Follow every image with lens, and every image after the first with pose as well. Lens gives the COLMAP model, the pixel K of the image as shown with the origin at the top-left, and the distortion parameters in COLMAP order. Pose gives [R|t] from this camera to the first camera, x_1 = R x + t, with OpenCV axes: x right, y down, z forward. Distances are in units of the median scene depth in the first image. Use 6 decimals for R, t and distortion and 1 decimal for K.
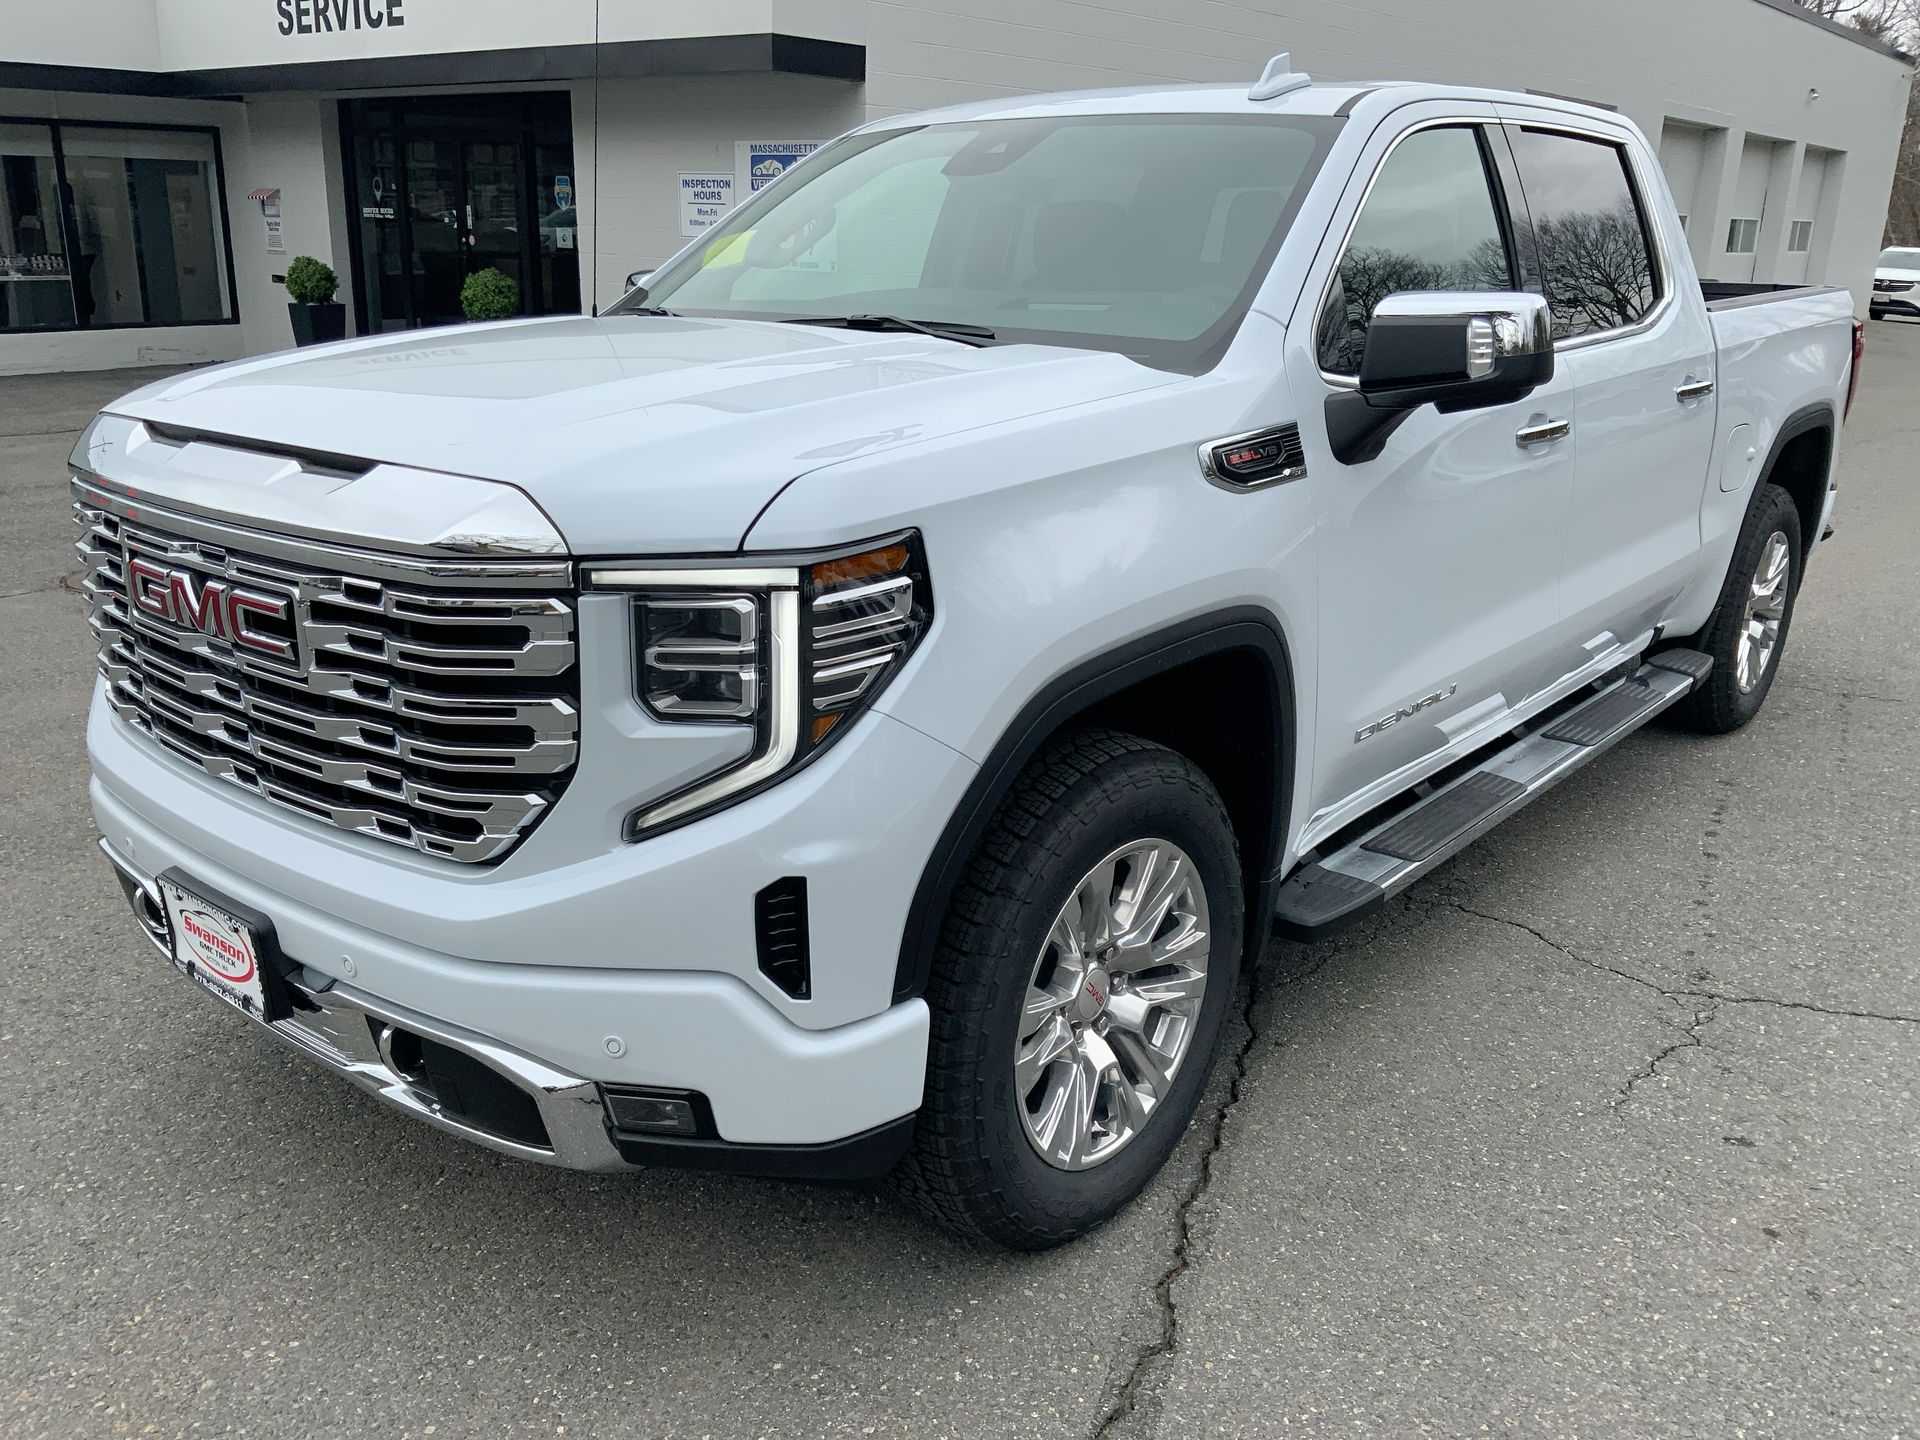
lens RADIAL K [[1655.8, 0, 935.0], [0, 1655.8, 710.9], [0, 0, 1]] dist [0.118605, -0.230272]
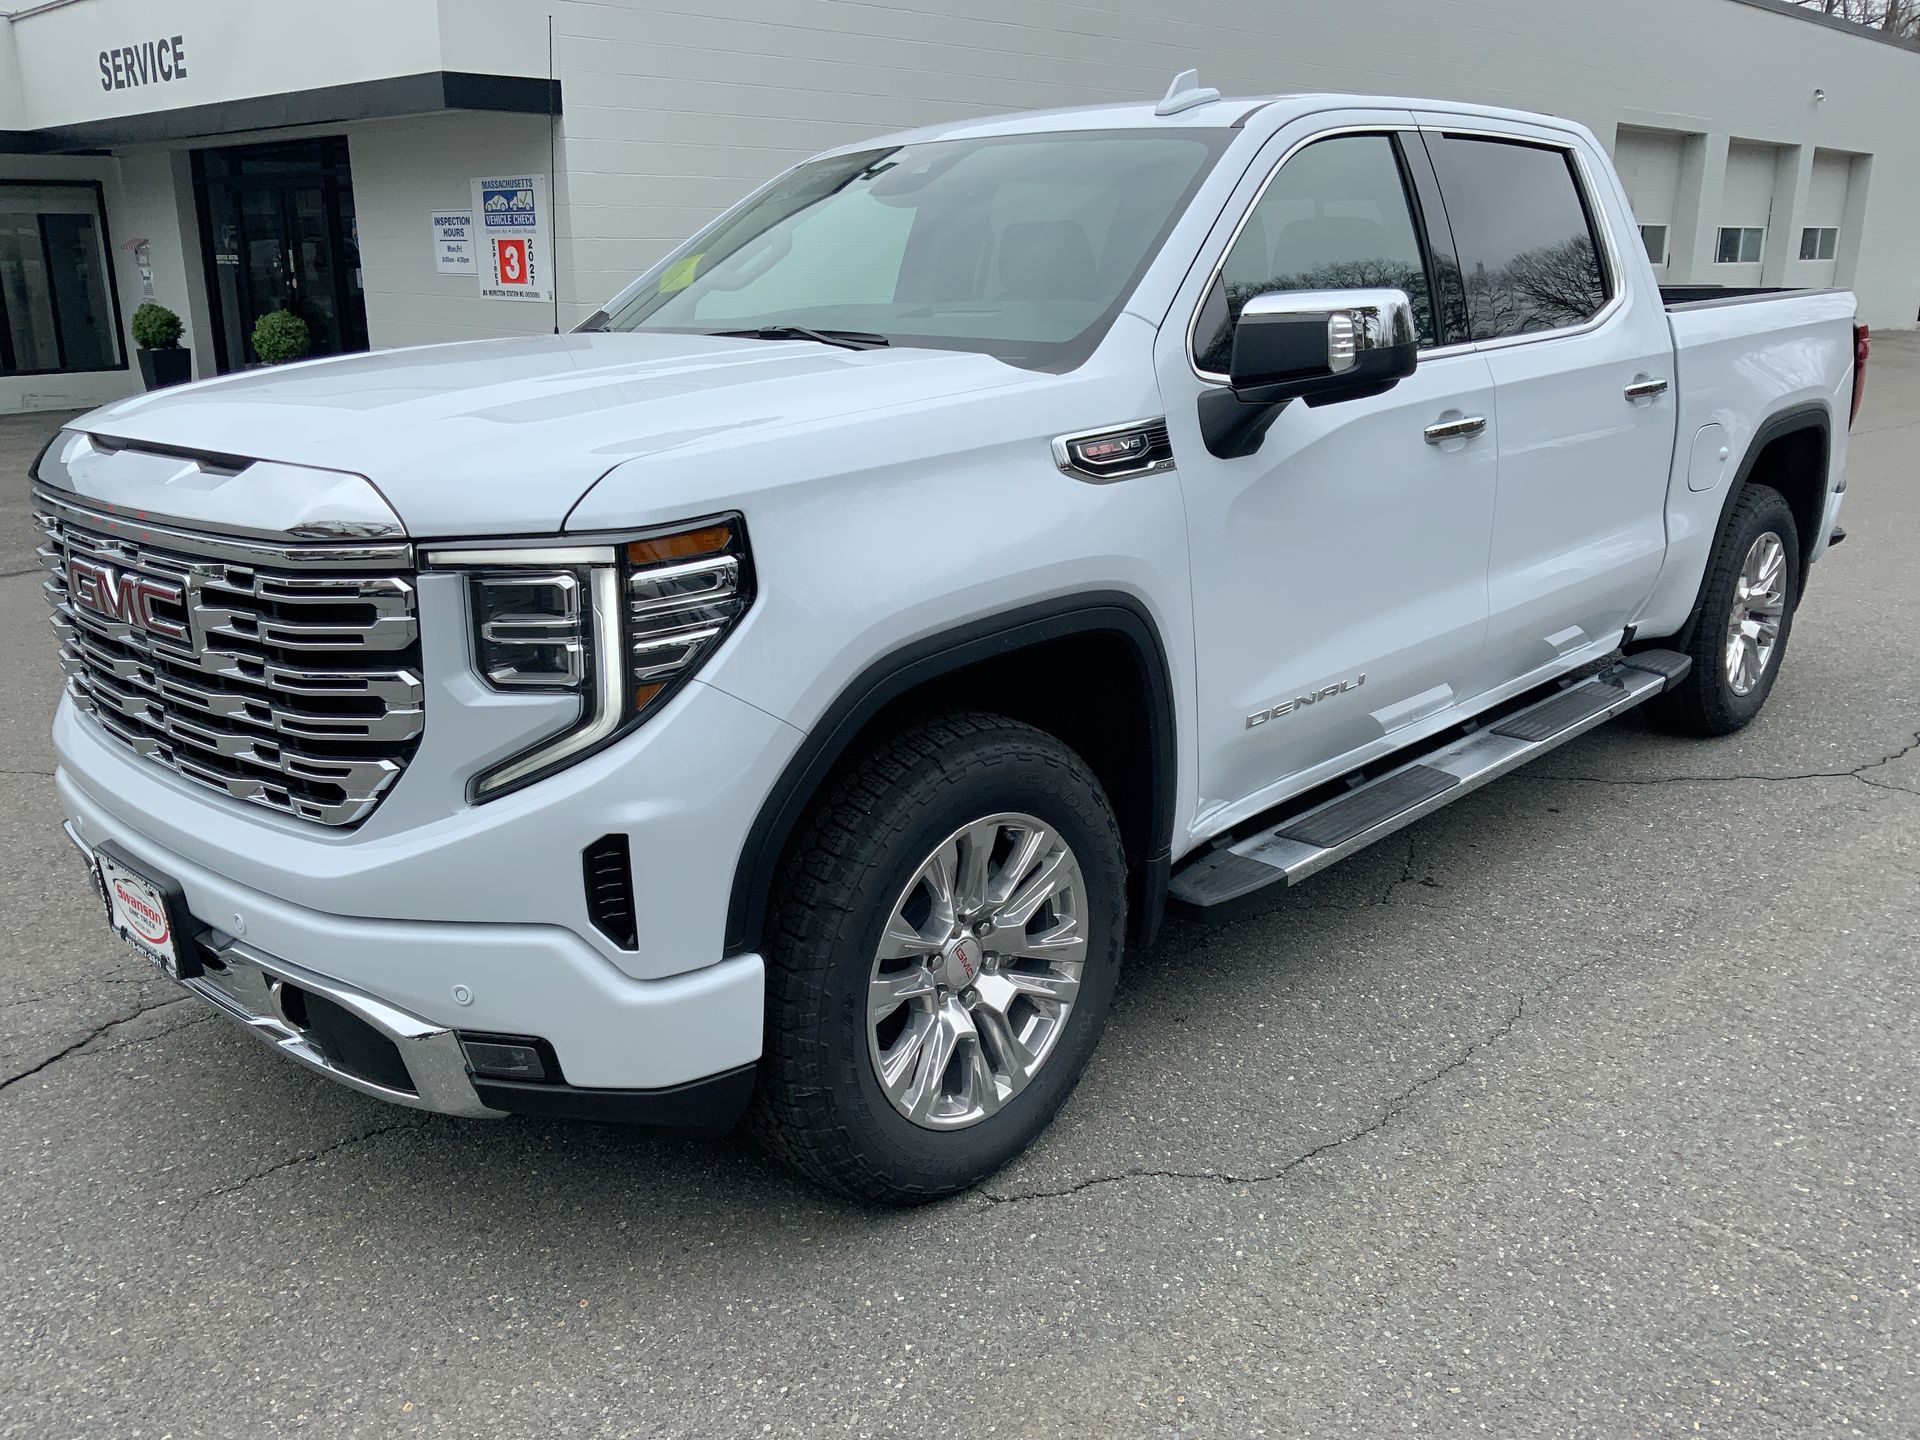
lens RADIAL K [[1655.8, 0, 935.0], [0, 1655.8, 710.9], [0, 0, 1]] dist [0.118605, -0.230272]
pose [[0.997544, -0.006893, -0.069702, 0.171144], [0.005376, 0.999745, -0.021926, 0.039119], [0.069836, 0.021498, 0.997327, -0.055241]]
